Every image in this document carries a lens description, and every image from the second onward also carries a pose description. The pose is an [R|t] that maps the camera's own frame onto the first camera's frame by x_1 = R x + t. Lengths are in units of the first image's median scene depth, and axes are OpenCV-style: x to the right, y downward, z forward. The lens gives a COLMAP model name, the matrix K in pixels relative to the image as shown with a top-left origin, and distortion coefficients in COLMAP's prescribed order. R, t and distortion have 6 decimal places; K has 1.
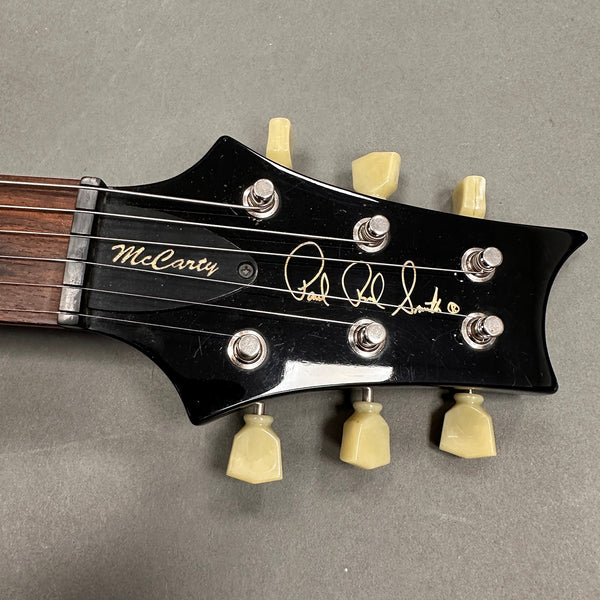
lens RADIAL K [[592.7, 0, 299.4], [0, 592.7, 276.8], [0, 0, 1]] dist [-0.001781, -0.007828]
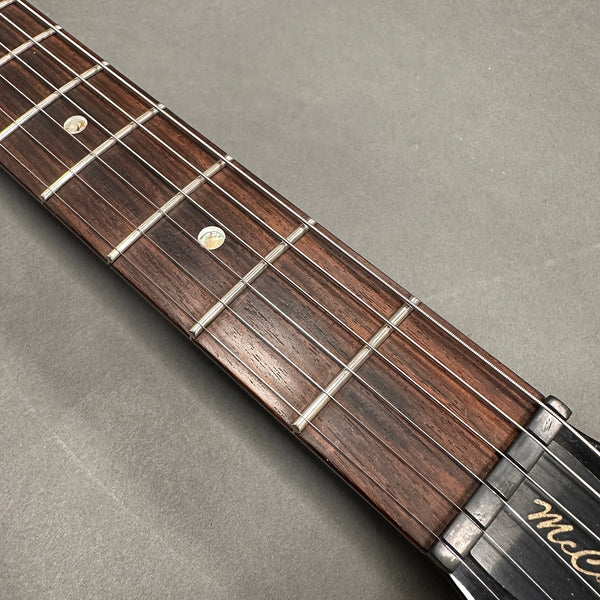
lens RADIAL K [[592.7, 0, 299.4], [0, 592.7, 276.8], [0, 0, 1]] dist [-0.001781, -0.007828]
pose [[0.785211, 0.559674, -0.264968, -0.504935], [-0.601293, 0.791377, -0.110312, -0.011257], [0.147951, 0.245942, 0.957926, 0.189389]]
